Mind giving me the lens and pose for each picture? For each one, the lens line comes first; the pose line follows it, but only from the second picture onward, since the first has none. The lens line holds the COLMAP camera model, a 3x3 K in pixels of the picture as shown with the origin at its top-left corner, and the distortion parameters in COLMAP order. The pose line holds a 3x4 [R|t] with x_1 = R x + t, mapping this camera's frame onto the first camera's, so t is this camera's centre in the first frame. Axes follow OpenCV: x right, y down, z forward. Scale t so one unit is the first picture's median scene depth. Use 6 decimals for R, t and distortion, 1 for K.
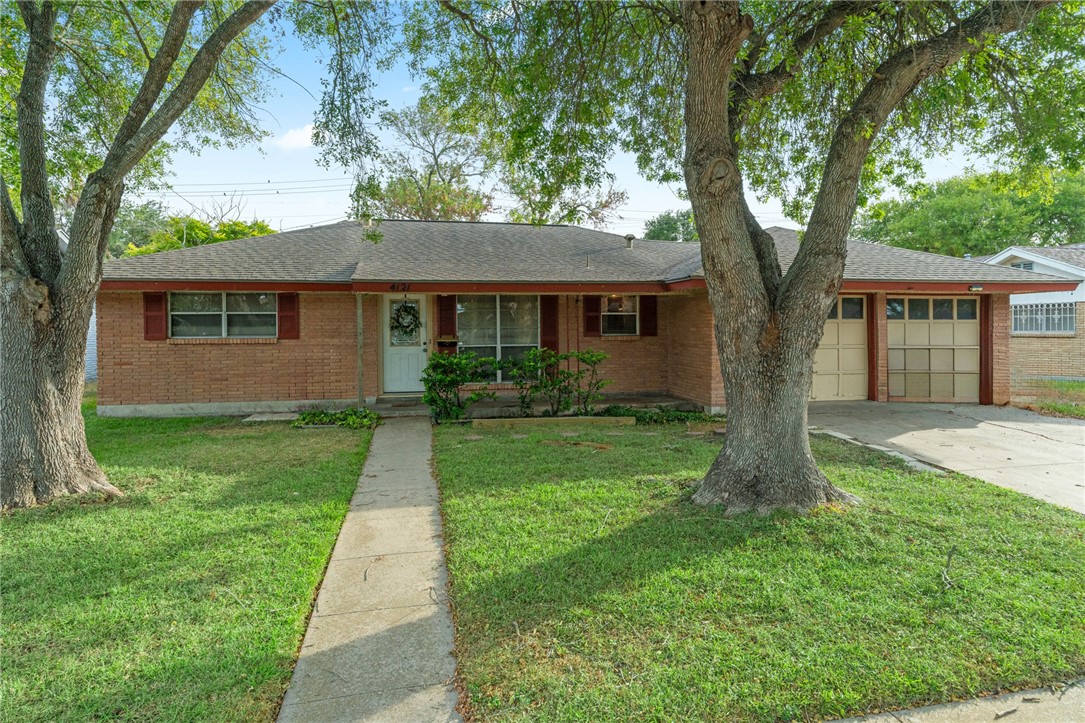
lens RADIAL K [[681.3, 0, 539.6], [0, 681.3, 363.3], [0, 0, 1]] dist [-0.003450, -0.001819]
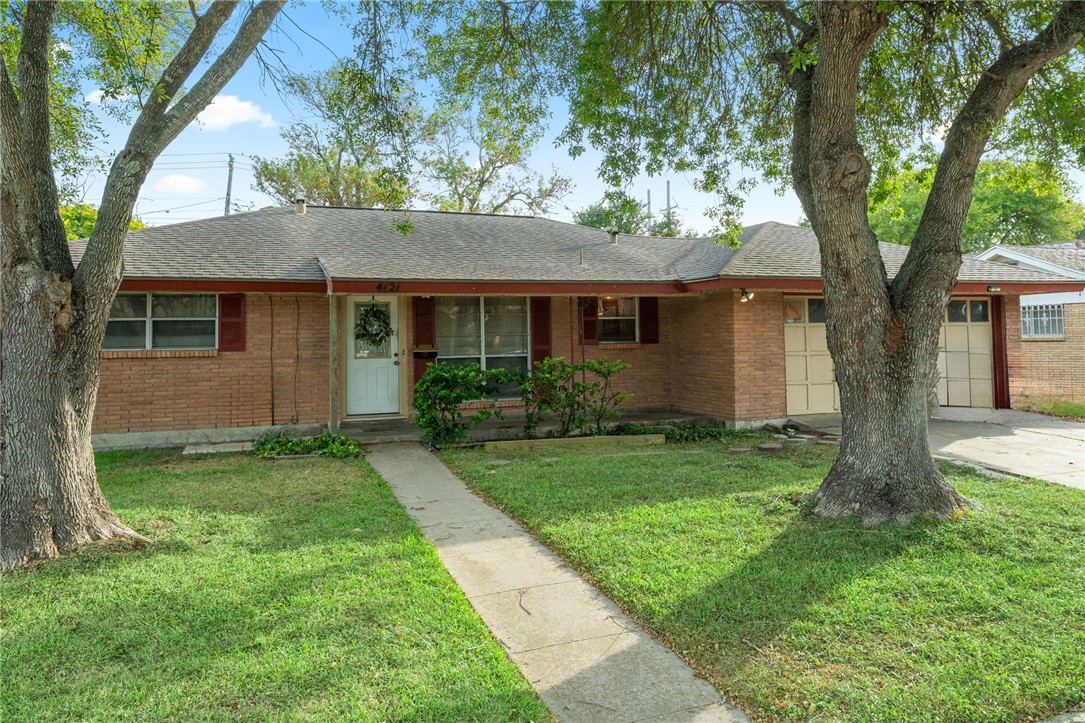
lens RADIAL K [[830.7, 0, 553.4], [0, 830.7, 327.8], [0, 0, 1]] dist [-0.006968, 0.002932]
pose [[0.985808, -0.007223, 0.167719, -0.174598], [0.018247, 0.997765, -0.064282, 0.007857], [-0.166880, 0.066430, 0.983737, -0.037553]]
